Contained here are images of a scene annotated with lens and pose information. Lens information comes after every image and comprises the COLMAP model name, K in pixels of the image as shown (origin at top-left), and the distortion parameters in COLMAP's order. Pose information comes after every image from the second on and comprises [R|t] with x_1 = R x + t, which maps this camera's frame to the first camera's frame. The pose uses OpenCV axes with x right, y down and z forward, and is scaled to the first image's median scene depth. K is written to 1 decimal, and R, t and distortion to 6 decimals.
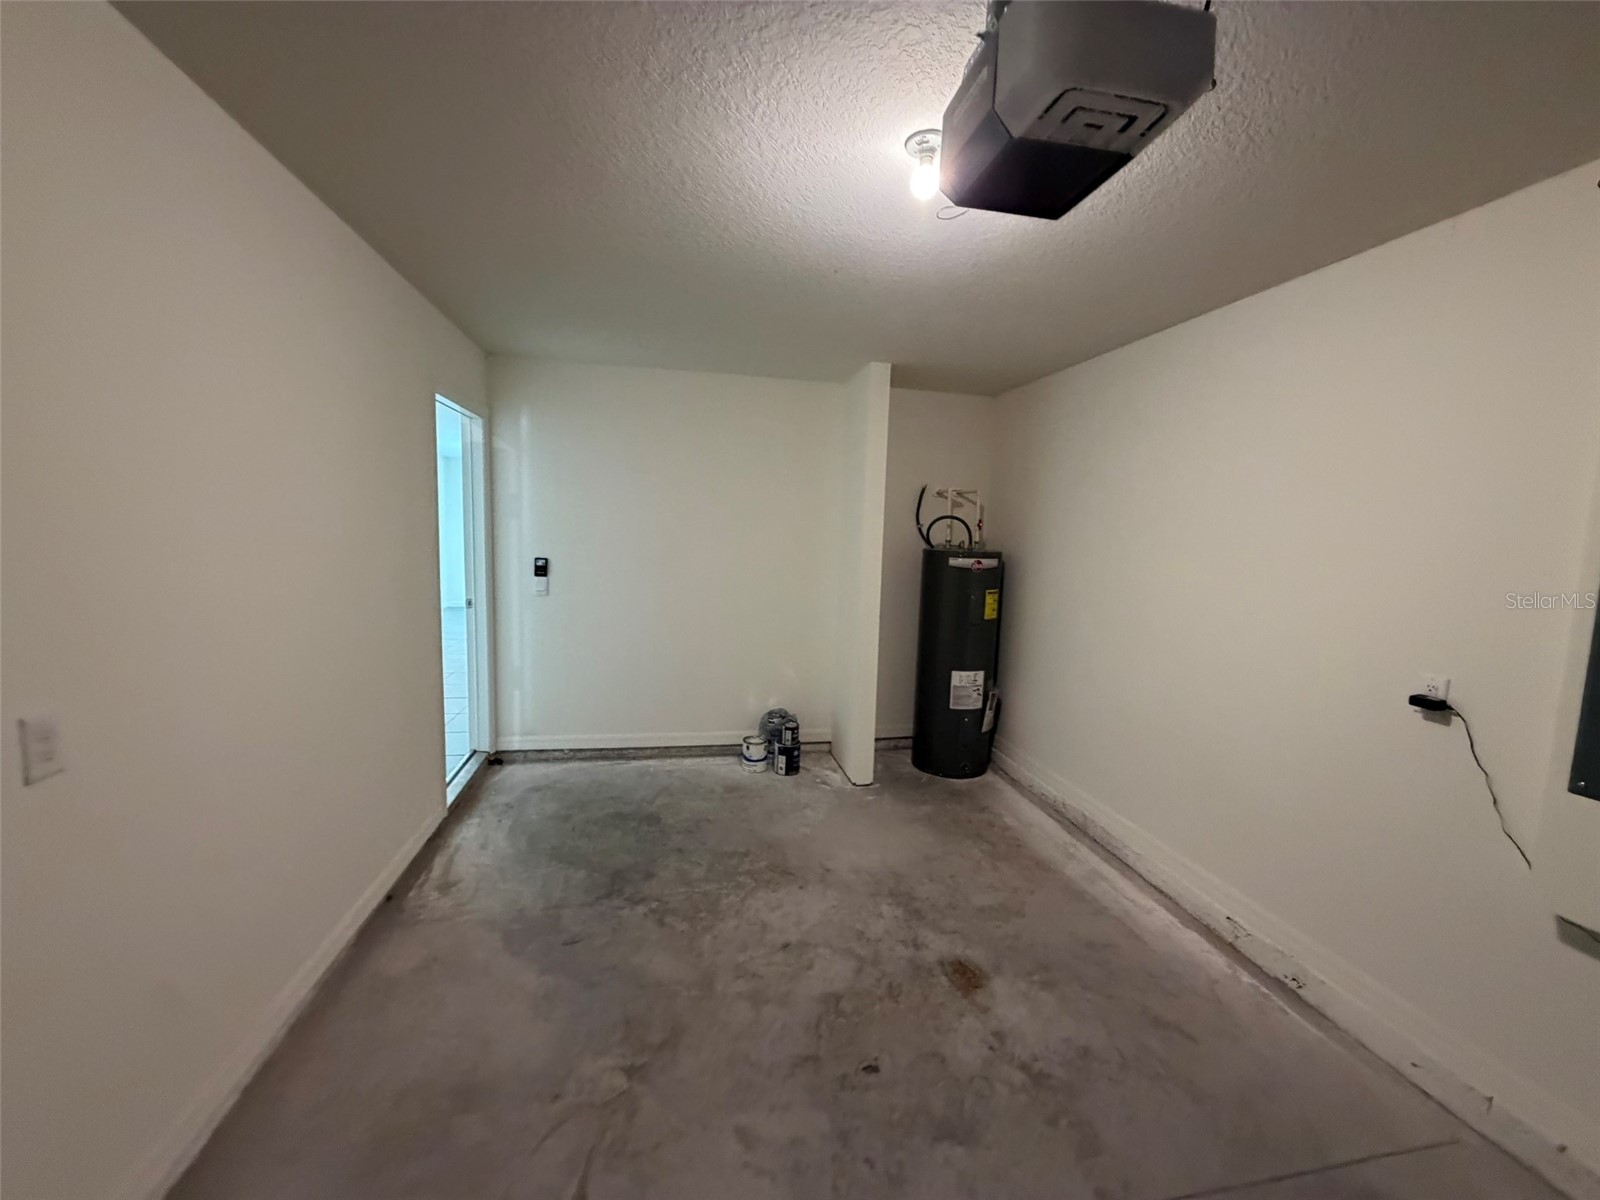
lens RADIAL K [[639.3, 0, 797.6], [0, 639.3, 600.4], [0, 0, 1]] dist [-0.000233, 0.000322]
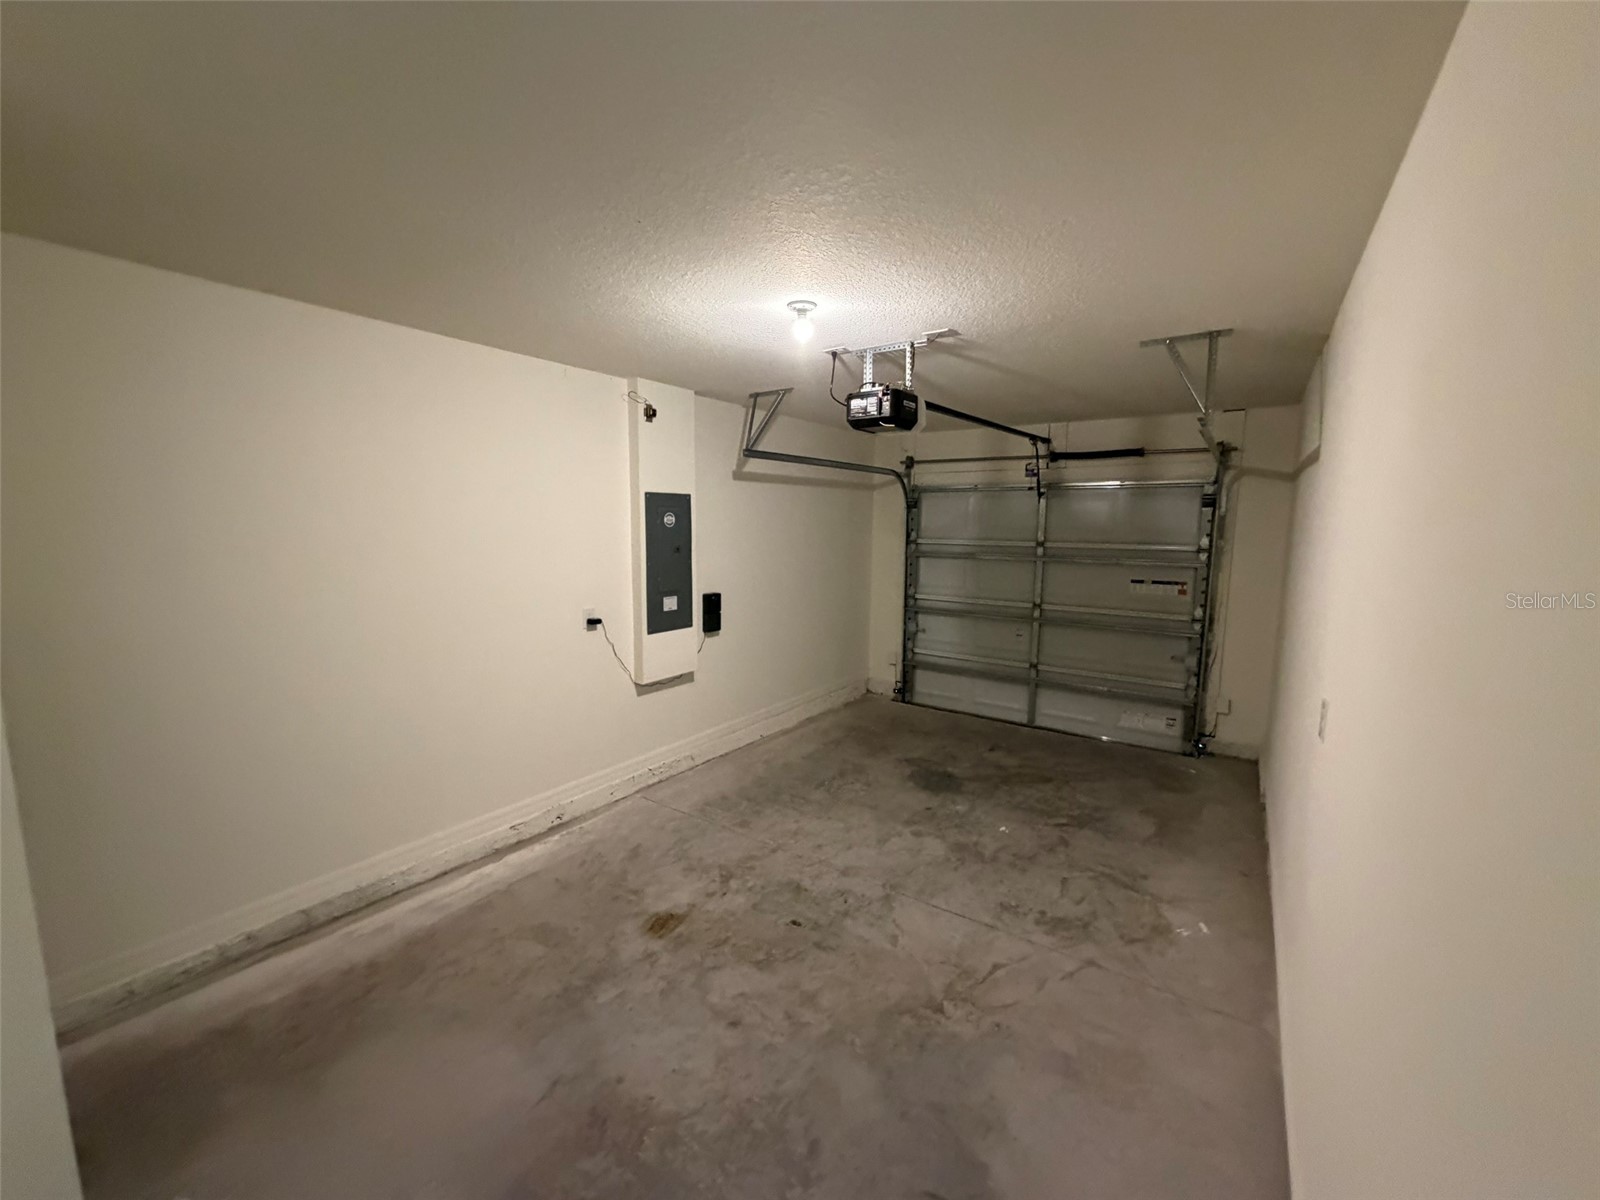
lens RADIAL K [[639.3, 0, 797.6], [0, 639.3, 600.4], [0, 0, 1]] dist [-0.000233, 0.000322]
pose [[-0.691623, -0.128731, 0.710694, -0.690494], [0.047277, 0.973809, 0.222399, -0.256194], [-0.720710, 0.187416, -0.667422, 1.523425]]
